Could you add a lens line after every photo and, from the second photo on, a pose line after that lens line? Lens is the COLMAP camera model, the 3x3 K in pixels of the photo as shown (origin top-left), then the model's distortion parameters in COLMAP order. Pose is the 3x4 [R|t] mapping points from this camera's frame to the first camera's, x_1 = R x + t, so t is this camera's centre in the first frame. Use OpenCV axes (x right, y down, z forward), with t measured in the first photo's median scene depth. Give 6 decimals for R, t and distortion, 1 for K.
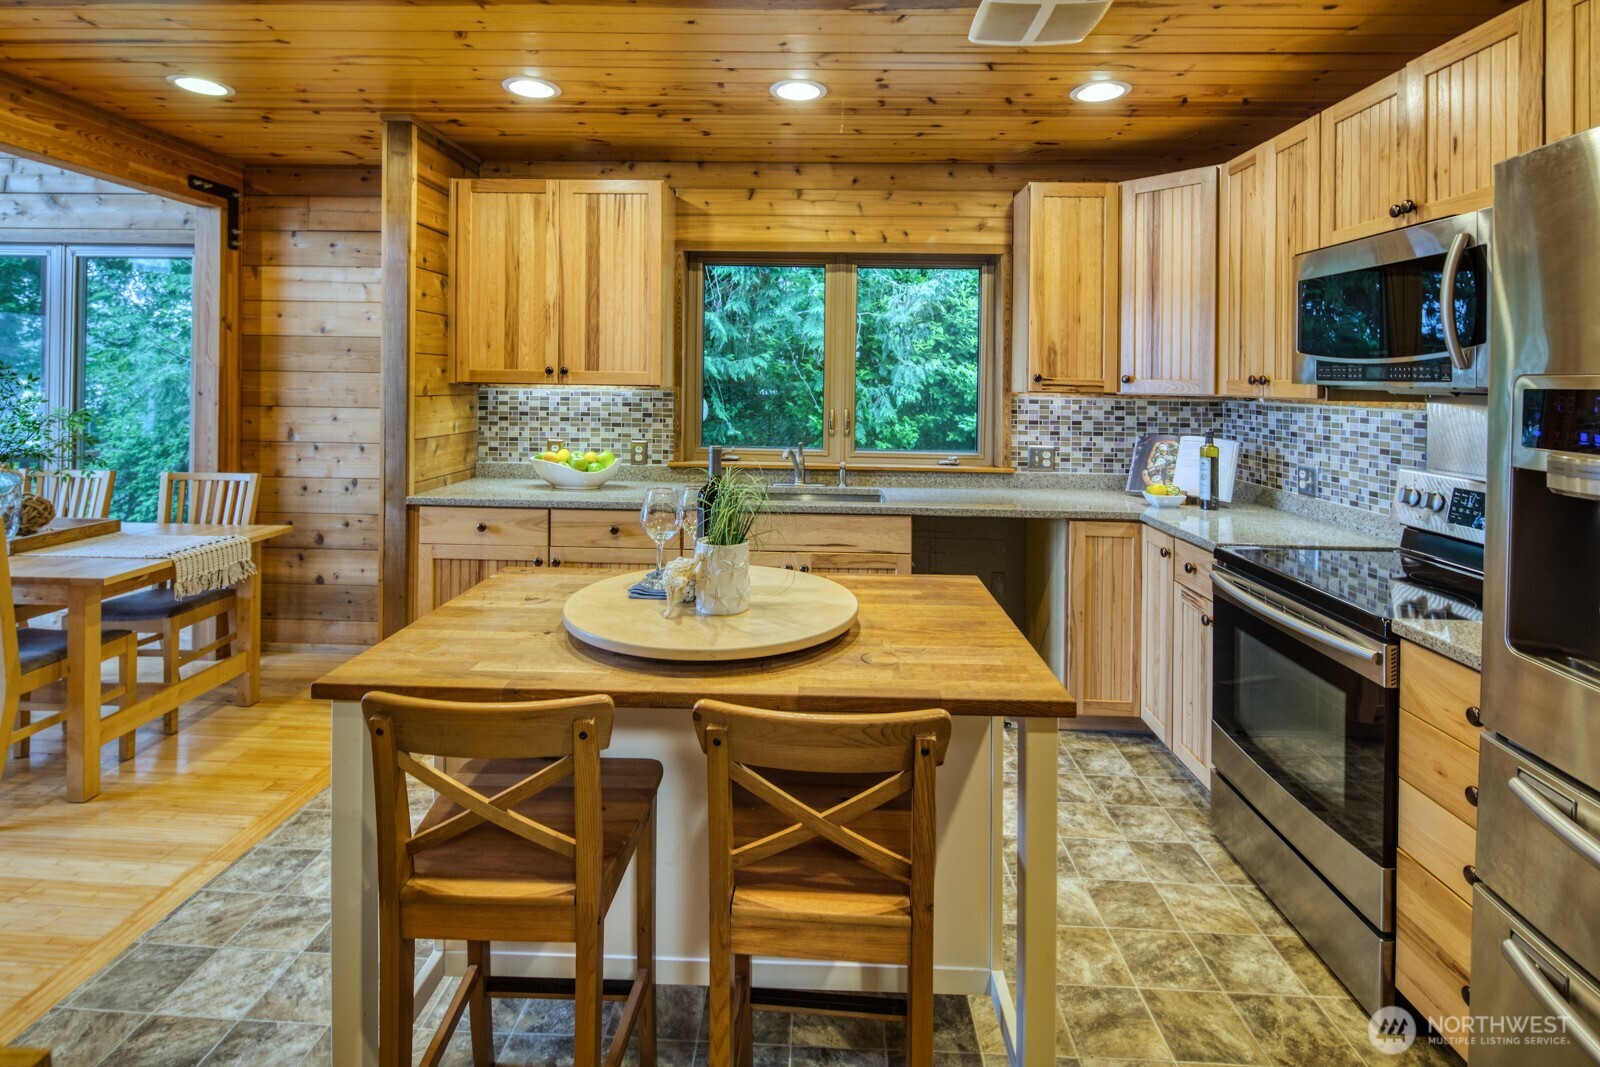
lens RADIAL K [[771.1, 0, 788.6], [0, 771.1, 383.1], [0, 0, 1]] dist [0.002027, -0.002379]
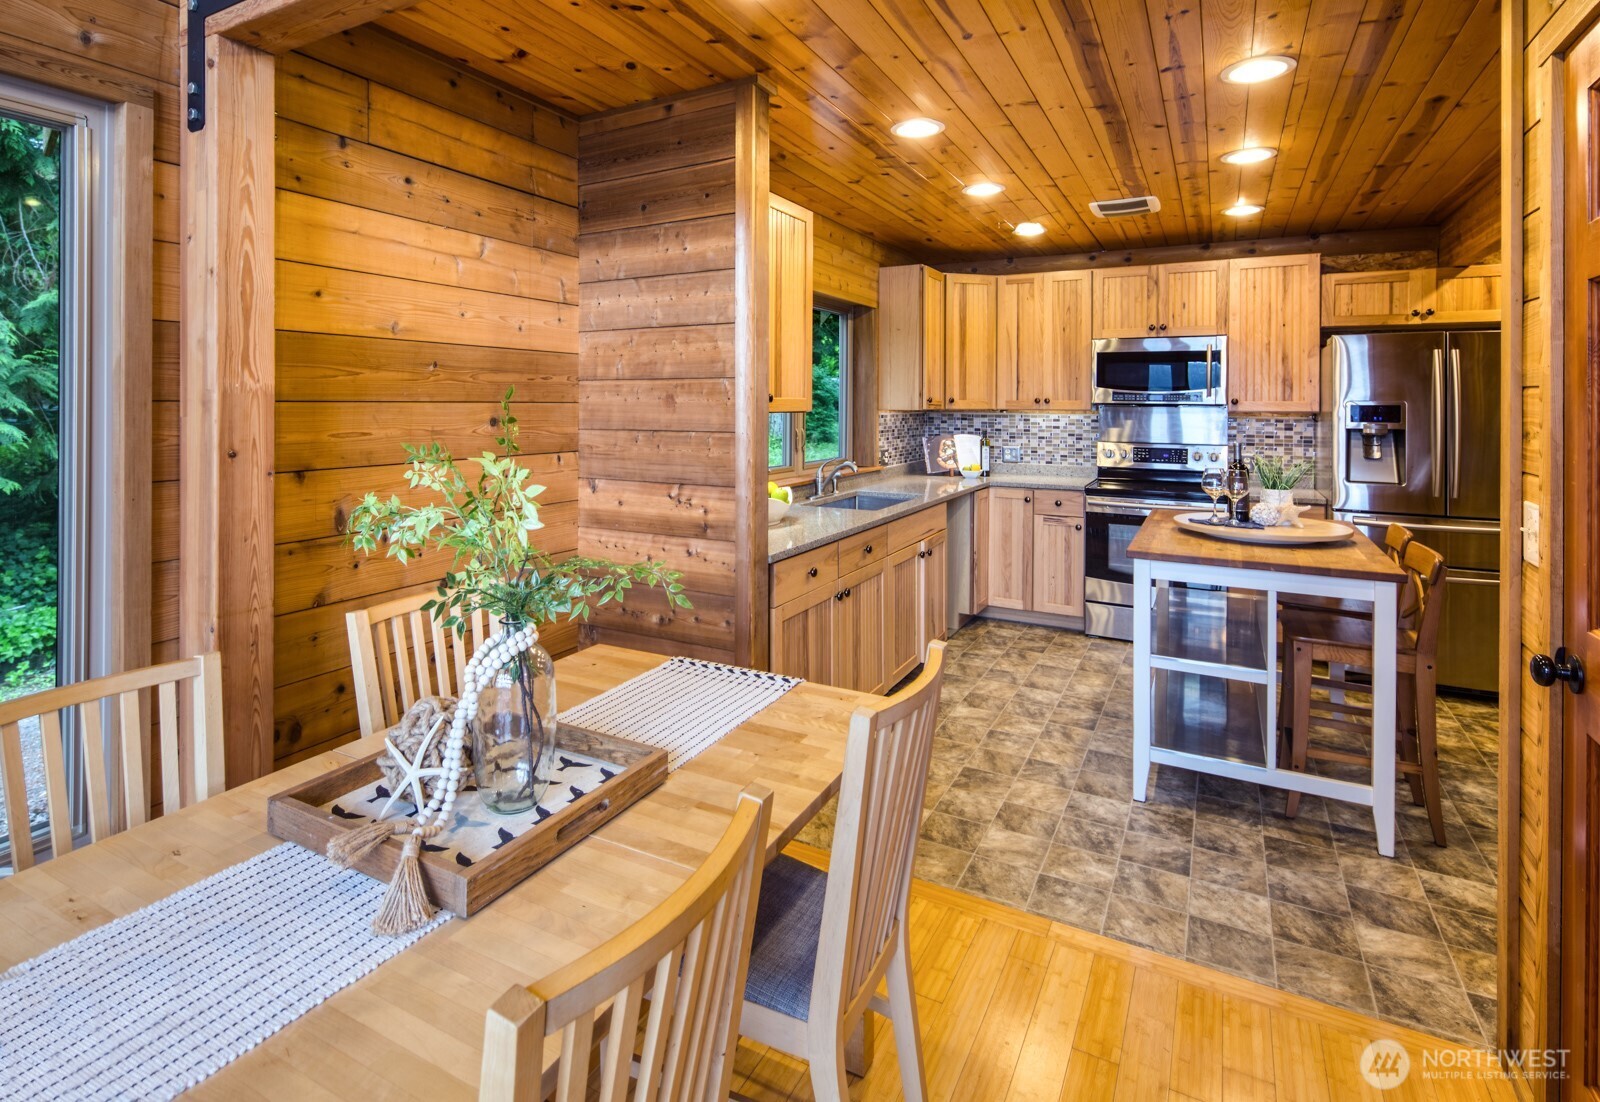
lens RADIAL K [[806.8, 0, 766.4], [0, 806.8, 401.9], [0, 0, 1]] dist [0.003780, -0.003103]
pose [[0.460953, -0.013759, 0.887318, -1.115887], [0.007319, 0.999905, 0.011703, -0.022078], [-0.887394, 0.001100, 0.461010, 0.540411]]
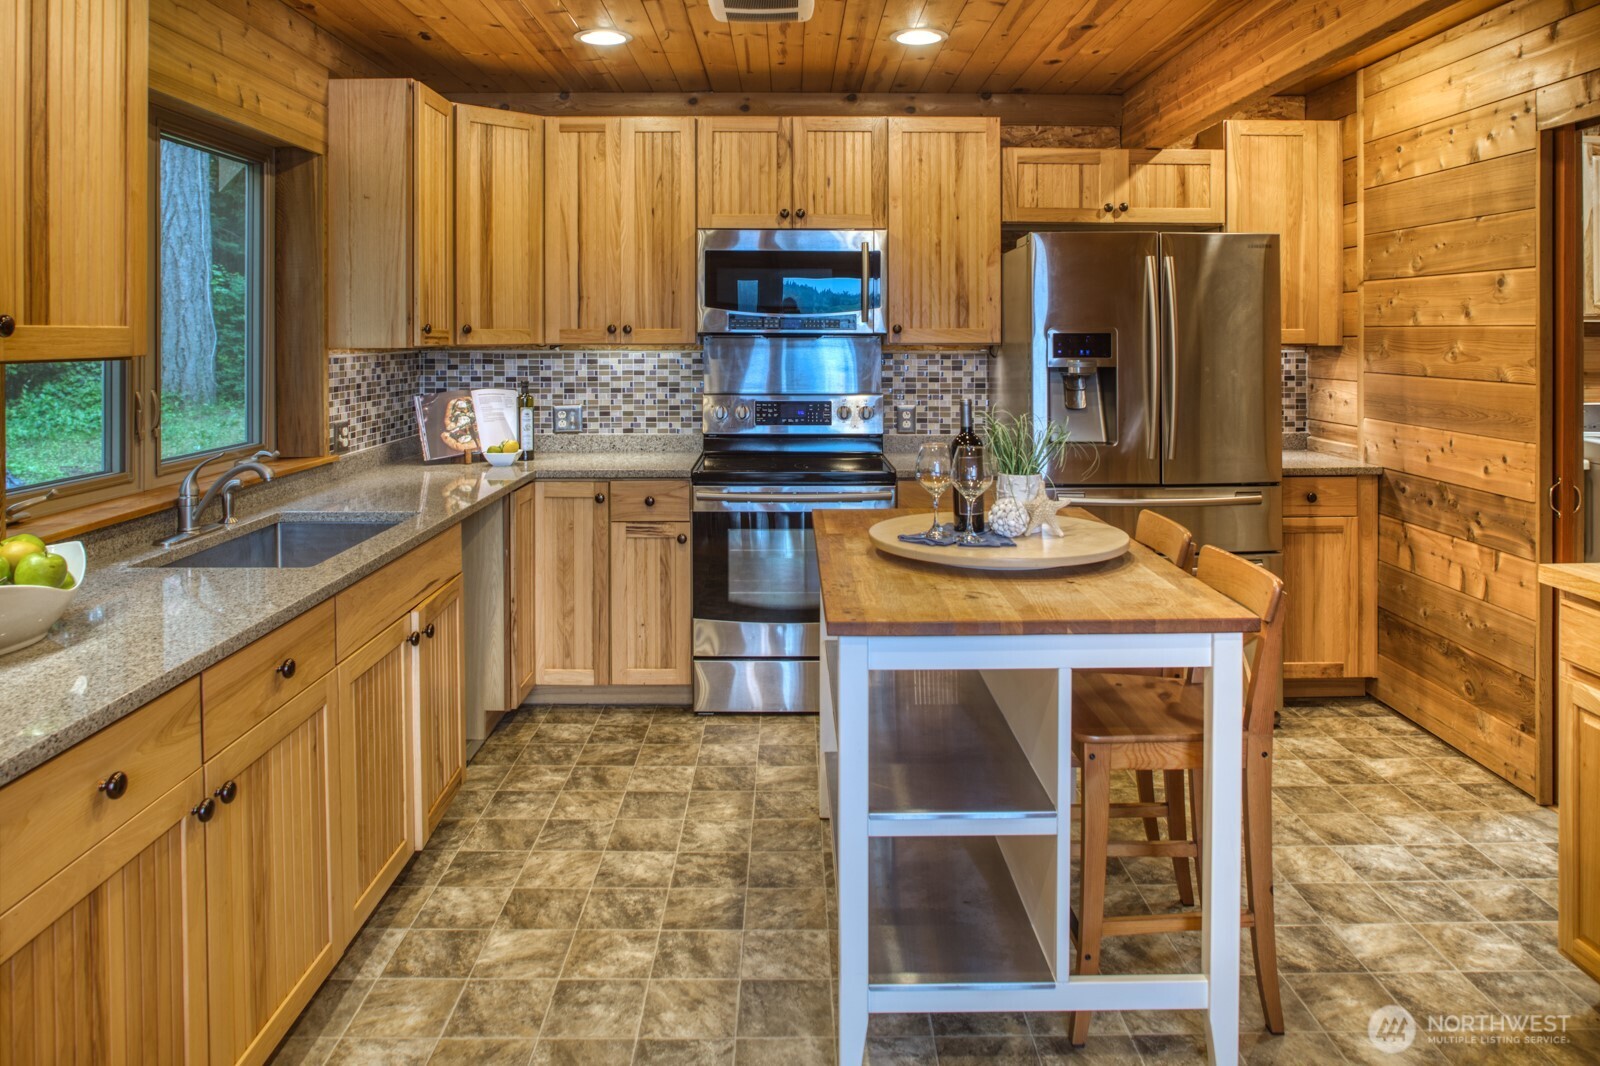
lens RADIAL K [[1112.7, 0, 801.4], [0, 1112.7, 332.3], [0, 0, 1]] dist [-0.062467, 0.041467]
pose [[-0.045975, -0.015389, 0.998824, -0.788433], [0.006814, 0.999853, 0.015718, -0.017761], [-0.998919, 0.007528, -0.045863, 0.632920]]
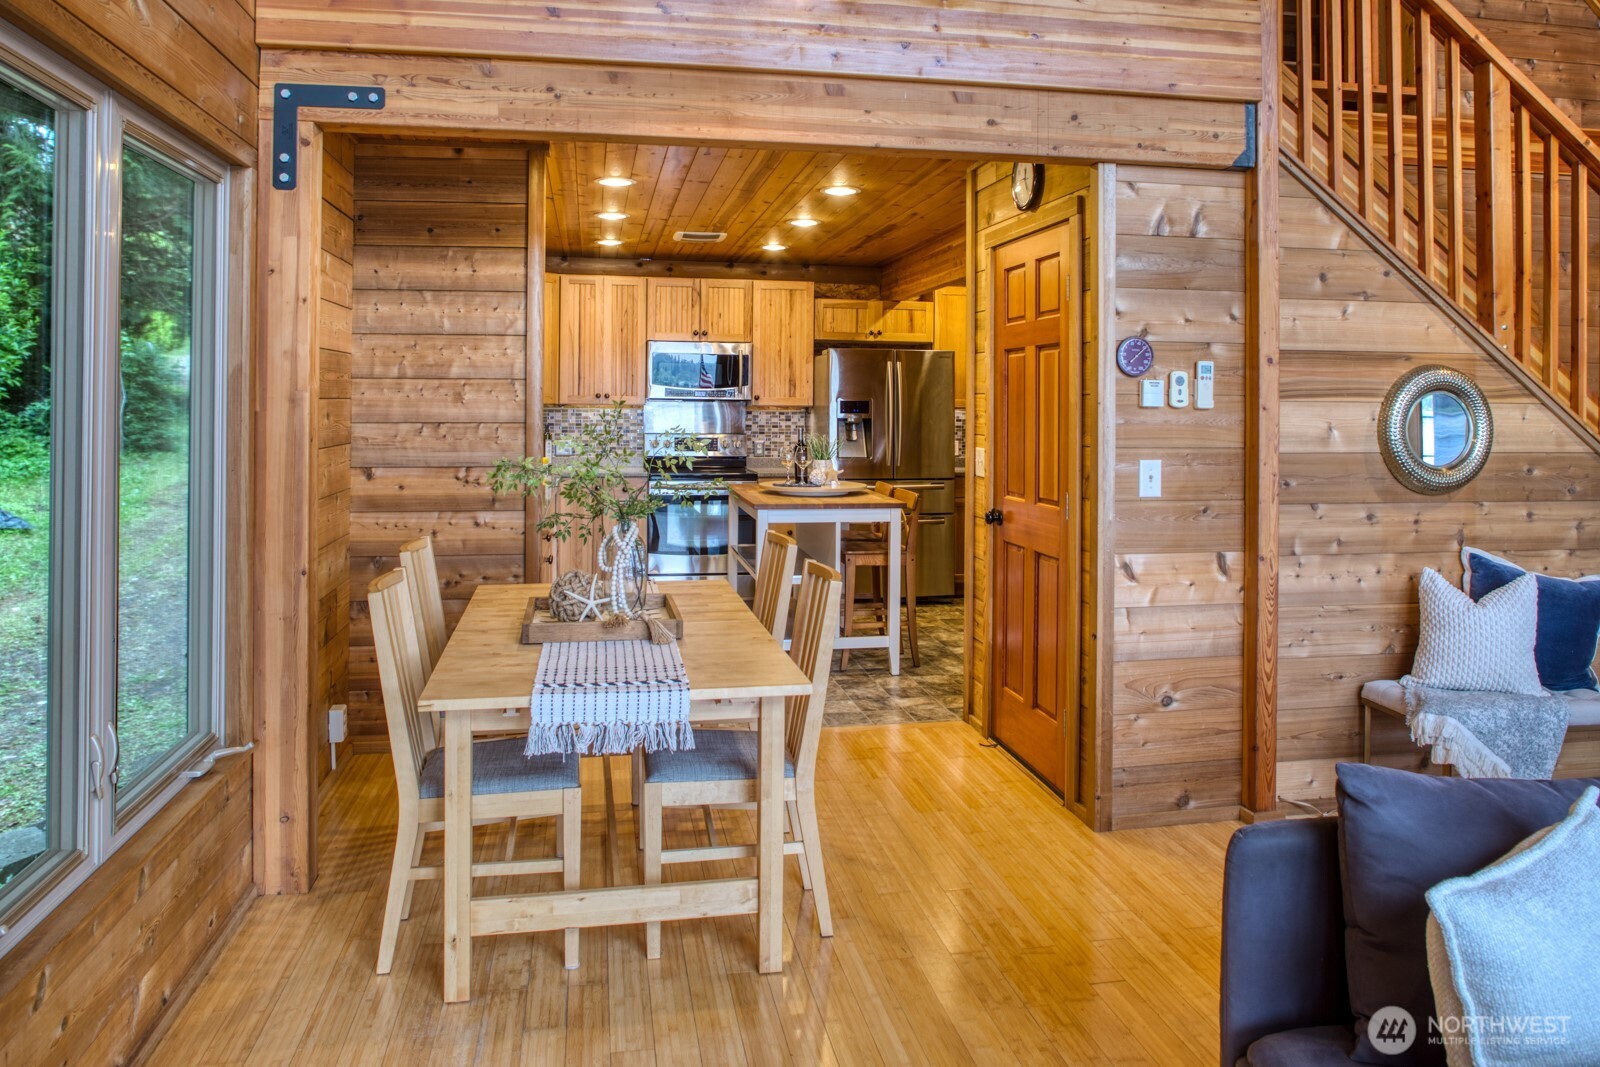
lens RADIAL K [[1112.7, 0, 785.6], [0, 1112.7, 386.8], [0, 0, 1]] dist [-0.062467, 0.041467]
pose [[-0.204296, -0.007241, 0.978882, -1.789353], [-0.006500, 0.999961, 0.006041, -0.036994], [-0.978887, -0.005129, -0.204335, 0.876956]]
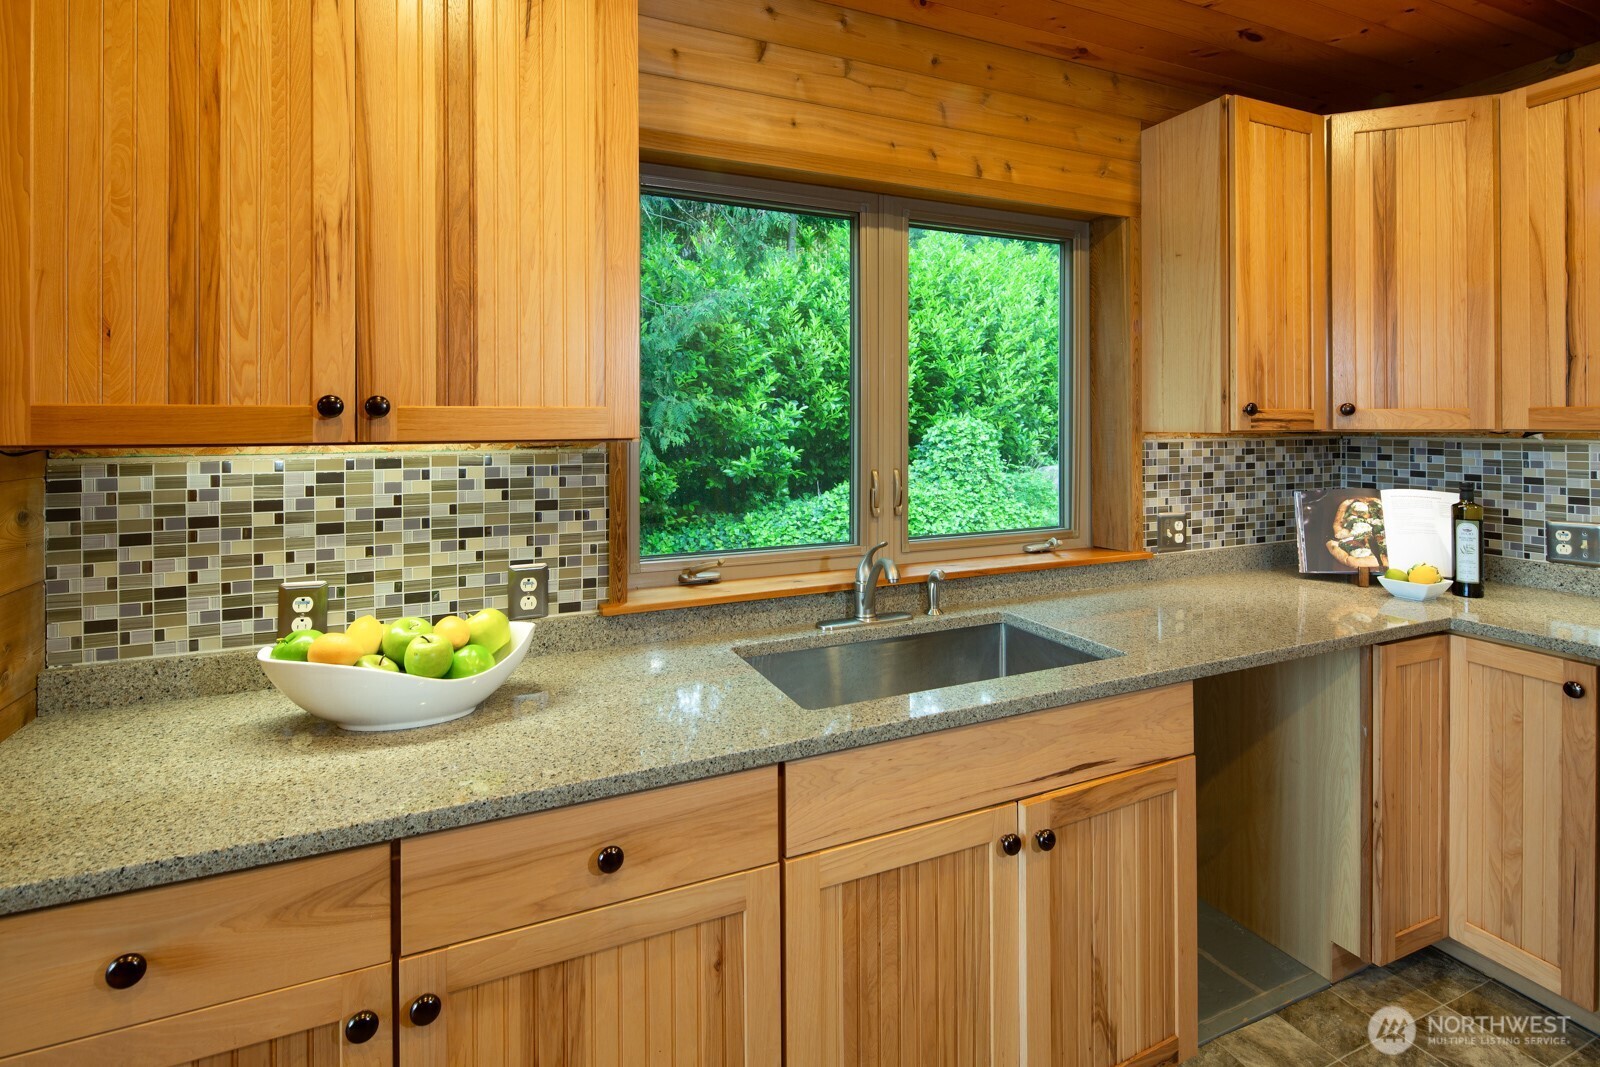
lens RADIAL K [[771.1, 0, 795.7], [0, 771.1, 419.1], [0, 0, 1]] dist [0.002027, -0.002379]
pose [[0.899366, -0.017990, 0.436826, -0.263926], [0.019626, 0.999807, 0.000770, -0.006140], [-0.436755, 0.007881, 0.899546, 0.569709]]
